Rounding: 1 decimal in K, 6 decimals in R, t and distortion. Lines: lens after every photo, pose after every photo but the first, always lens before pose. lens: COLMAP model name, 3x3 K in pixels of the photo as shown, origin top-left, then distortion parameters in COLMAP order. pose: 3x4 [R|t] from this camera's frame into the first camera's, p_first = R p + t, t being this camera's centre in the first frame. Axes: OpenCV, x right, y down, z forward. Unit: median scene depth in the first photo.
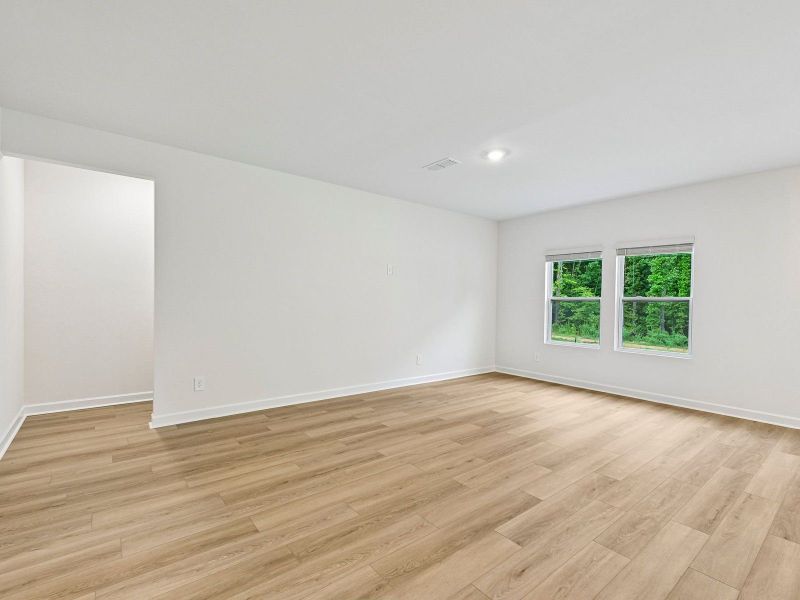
lens RADIAL K [[362.6, 0, 398.8], [0, 362.6, 307.1], [0, 0, 1]] dist [0.004064, 0.000114]
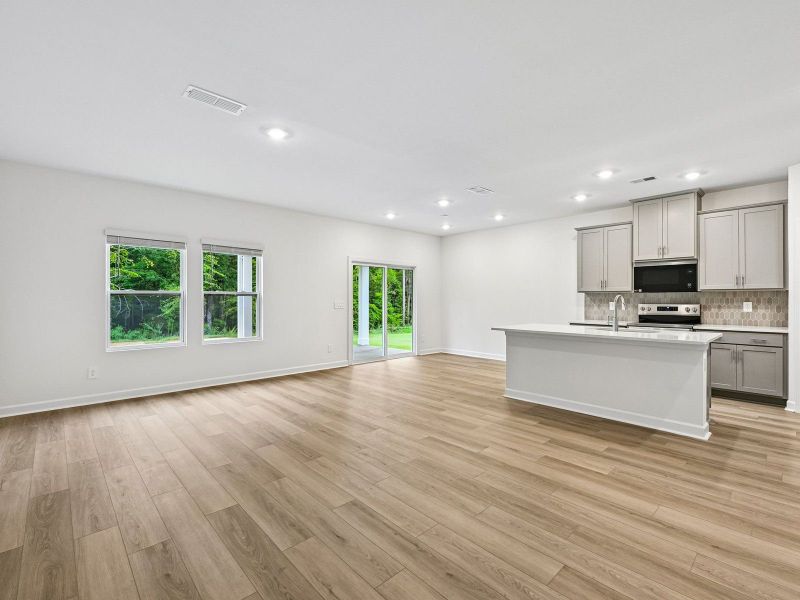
lens RADIAL K [[362.6, 0, 393.2], [0, 362.6, 298.3], [0, 0, 1]] dist [0.004064, 0.000114]
pose [[-0.048307, -0.013306, 0.998744, -0.766736], [0.012034, 0.999831, 0.013902, -0.028237], [-0.998760, 0.012690, -0.048138, 0.899166]]
